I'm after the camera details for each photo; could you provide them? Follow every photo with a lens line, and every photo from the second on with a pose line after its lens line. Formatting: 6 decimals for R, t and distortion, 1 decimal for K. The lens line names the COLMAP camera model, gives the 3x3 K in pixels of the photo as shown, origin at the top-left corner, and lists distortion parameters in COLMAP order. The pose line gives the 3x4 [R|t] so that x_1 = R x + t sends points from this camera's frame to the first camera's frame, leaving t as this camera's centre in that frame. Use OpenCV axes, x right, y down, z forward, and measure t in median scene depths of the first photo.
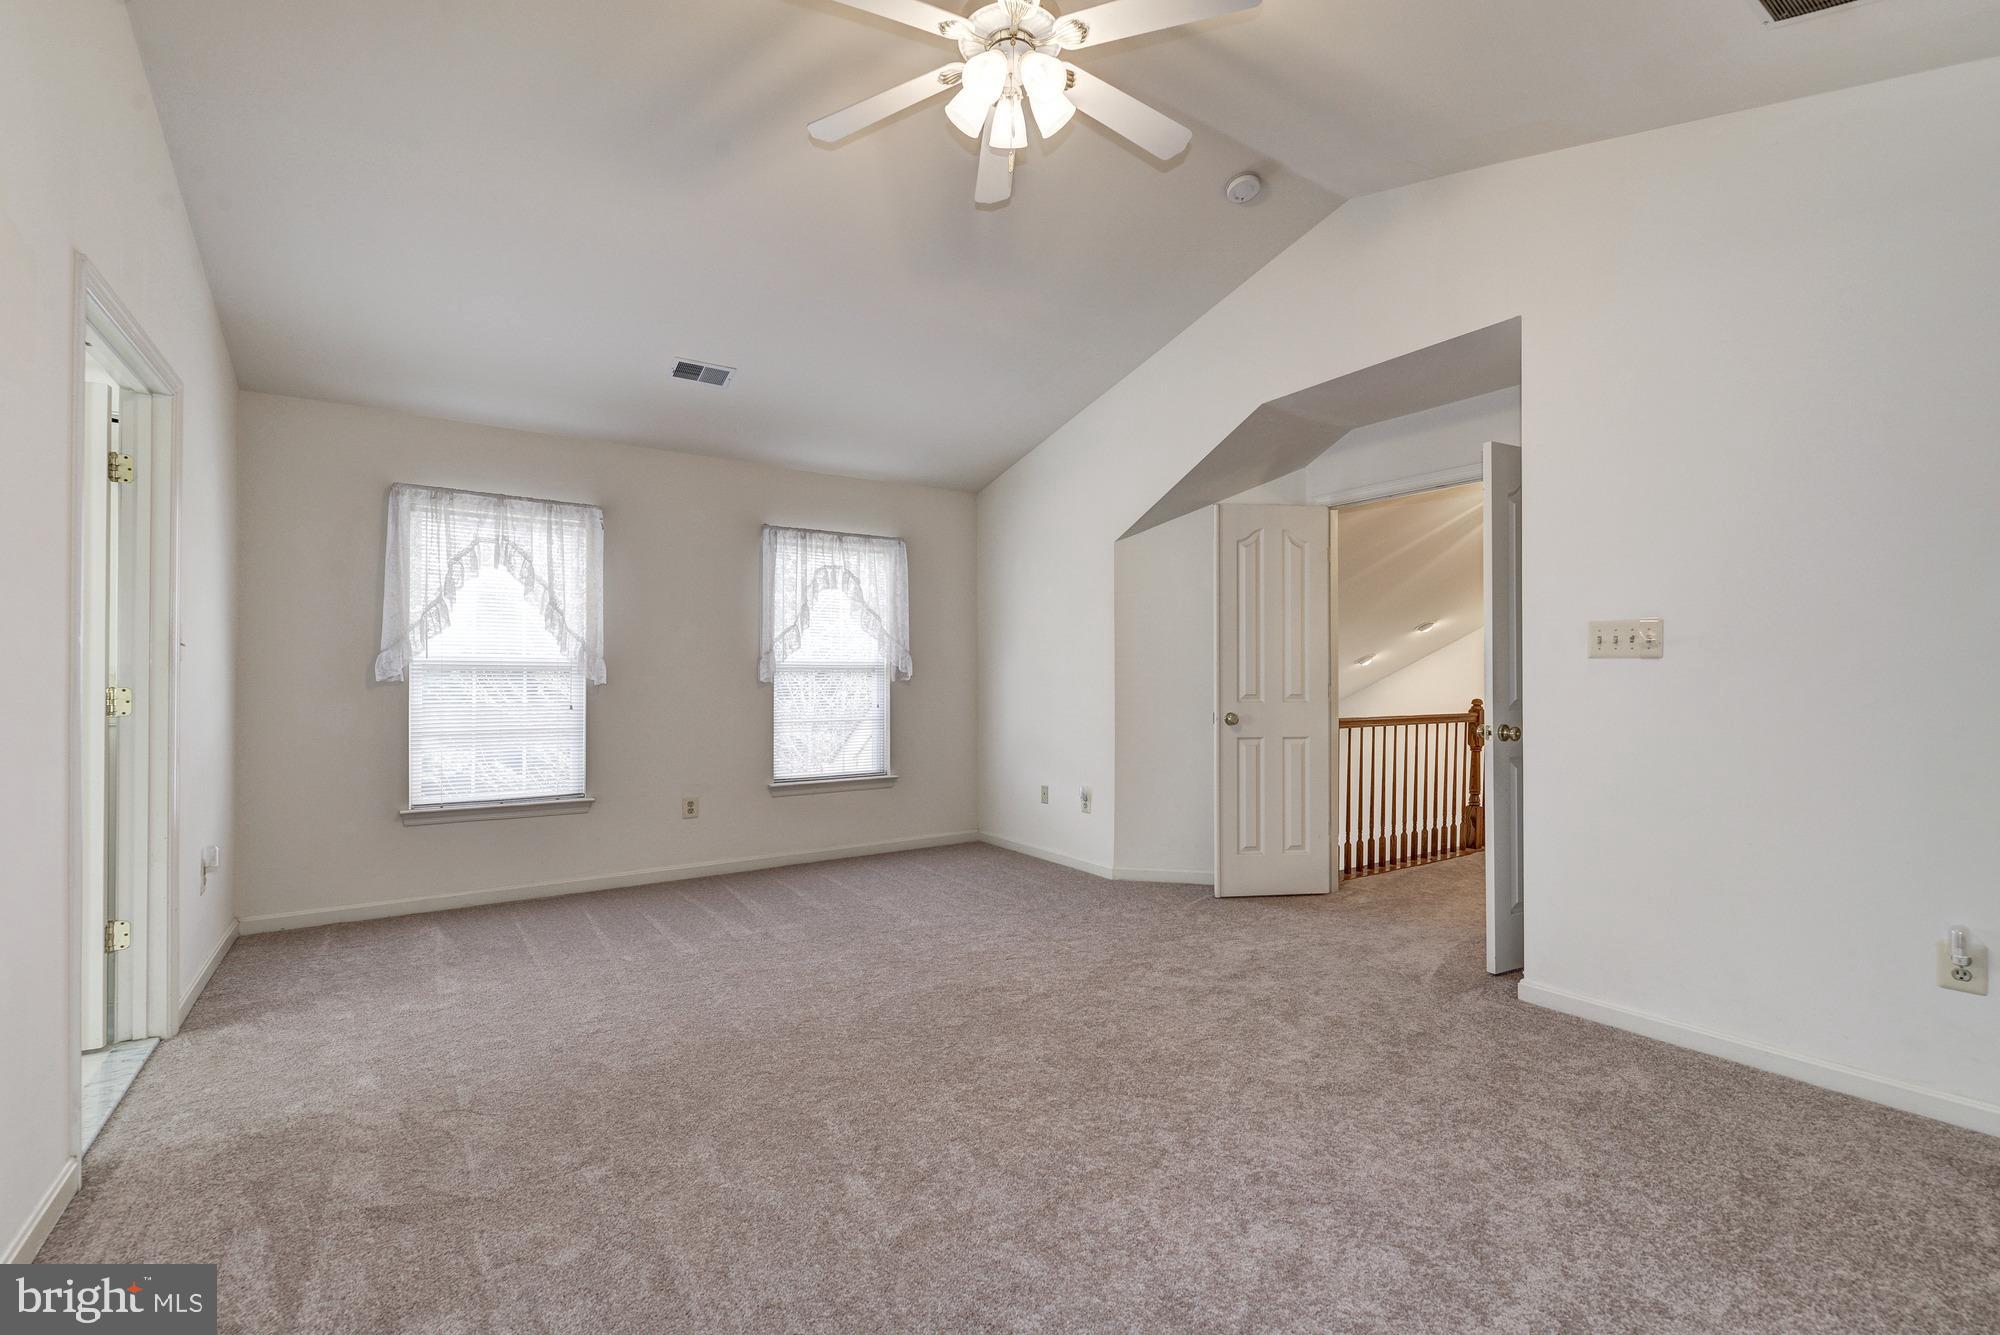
lens RADIAL K [[865.2, 0, 997.7], [0, 865.2, 676.6], [0, 0, 1]] dist [0.014073, -0.000536]
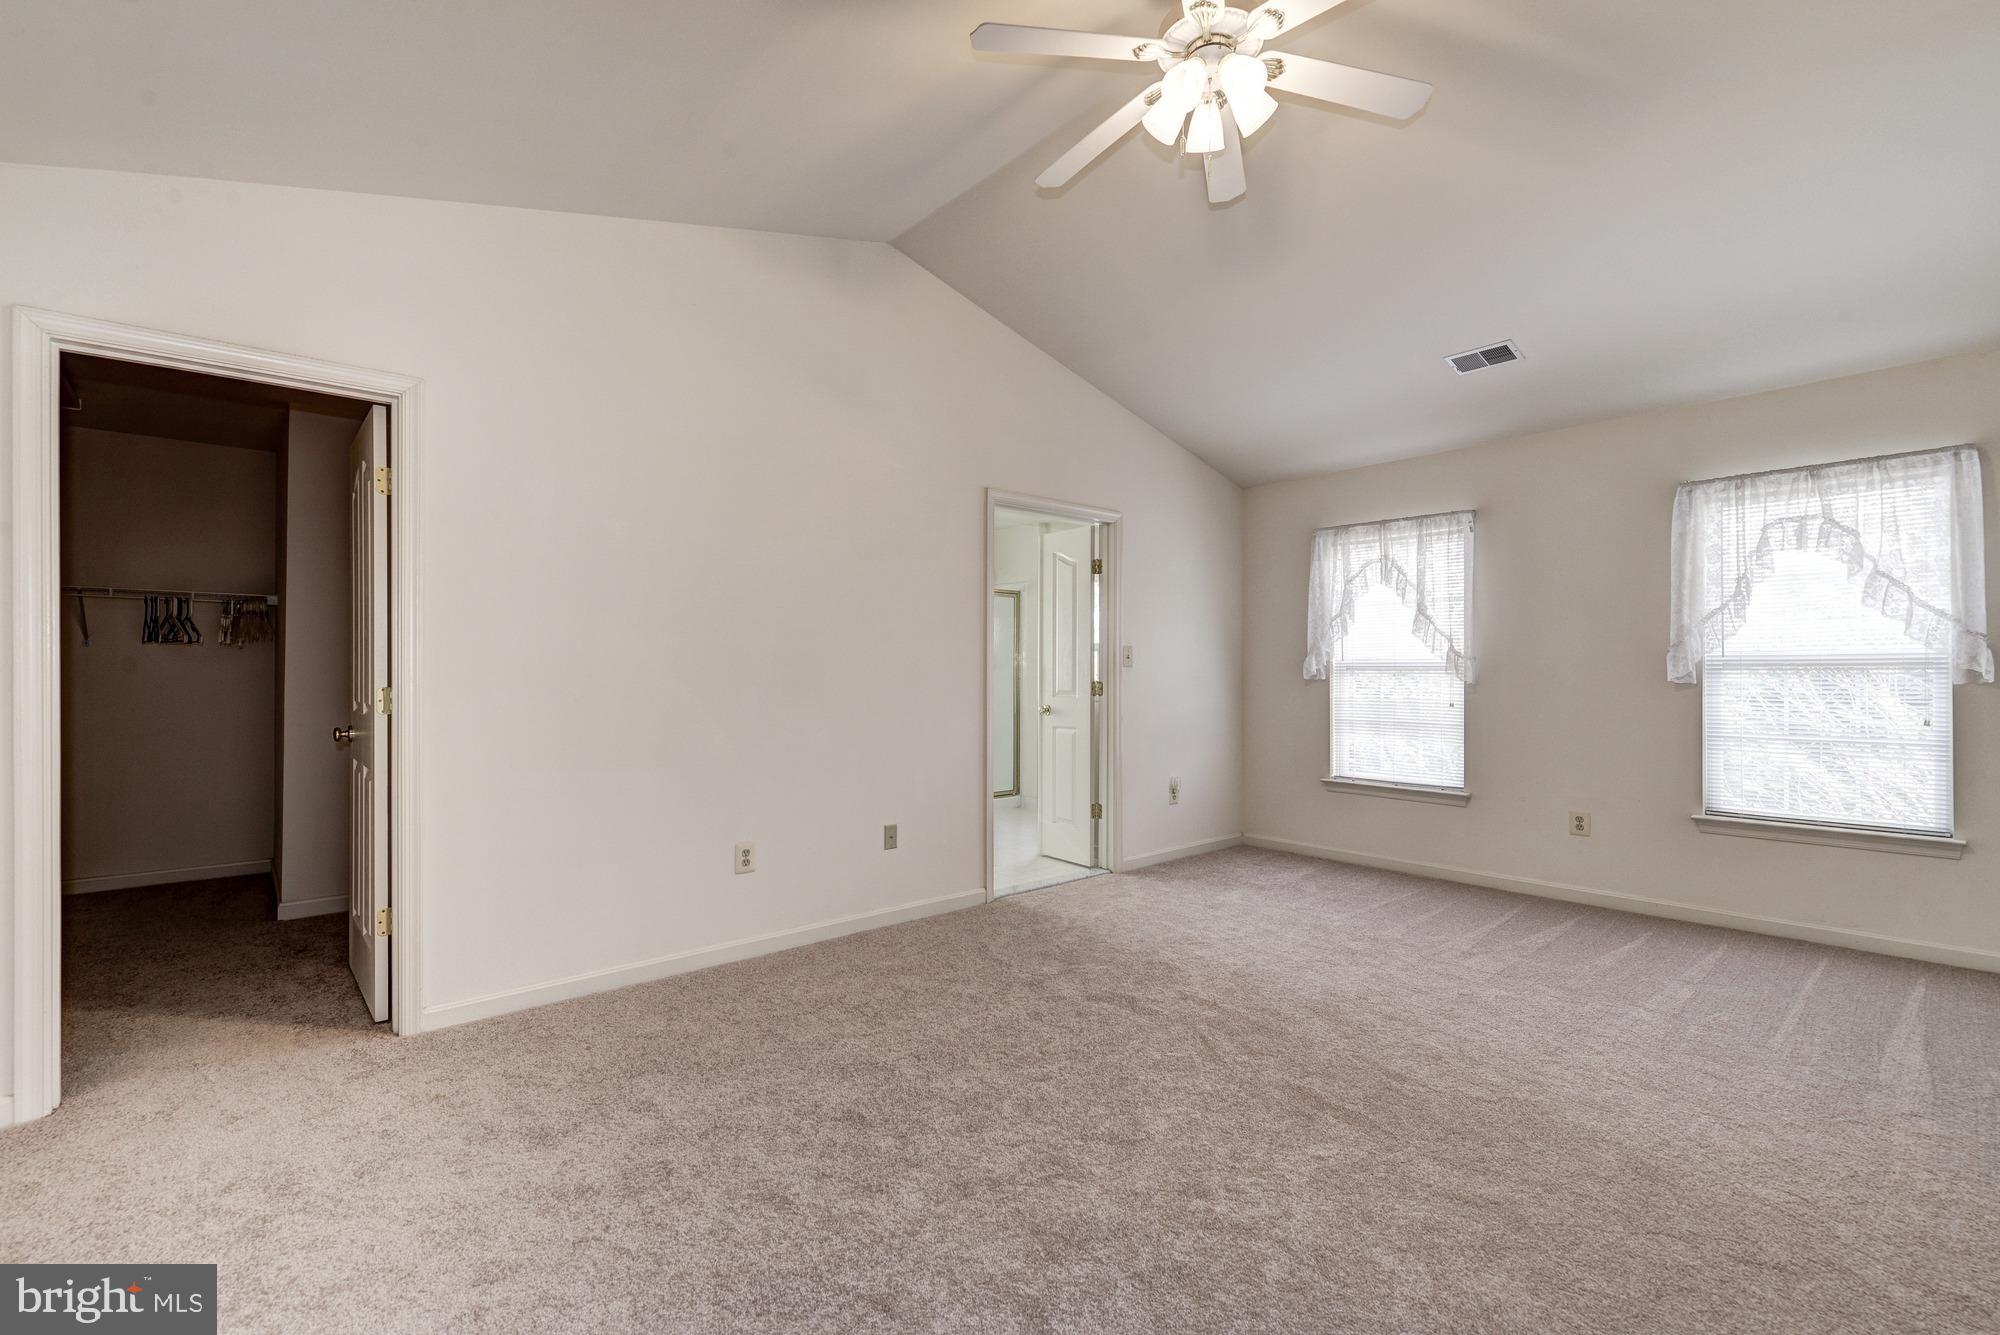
lens RADIAL K [[865.2, 0, 997.7], [0, 865.2, 676.6], [0, 0, 1]] dist [0.014073, -0.000536]
pose [[0.121541, 0.001943, -0.992585, 0.499228], [-0.000646, 0.999998, 0.001879, -0.000706], [0.992586, 0.000413, 0.121542, 0.325700]]
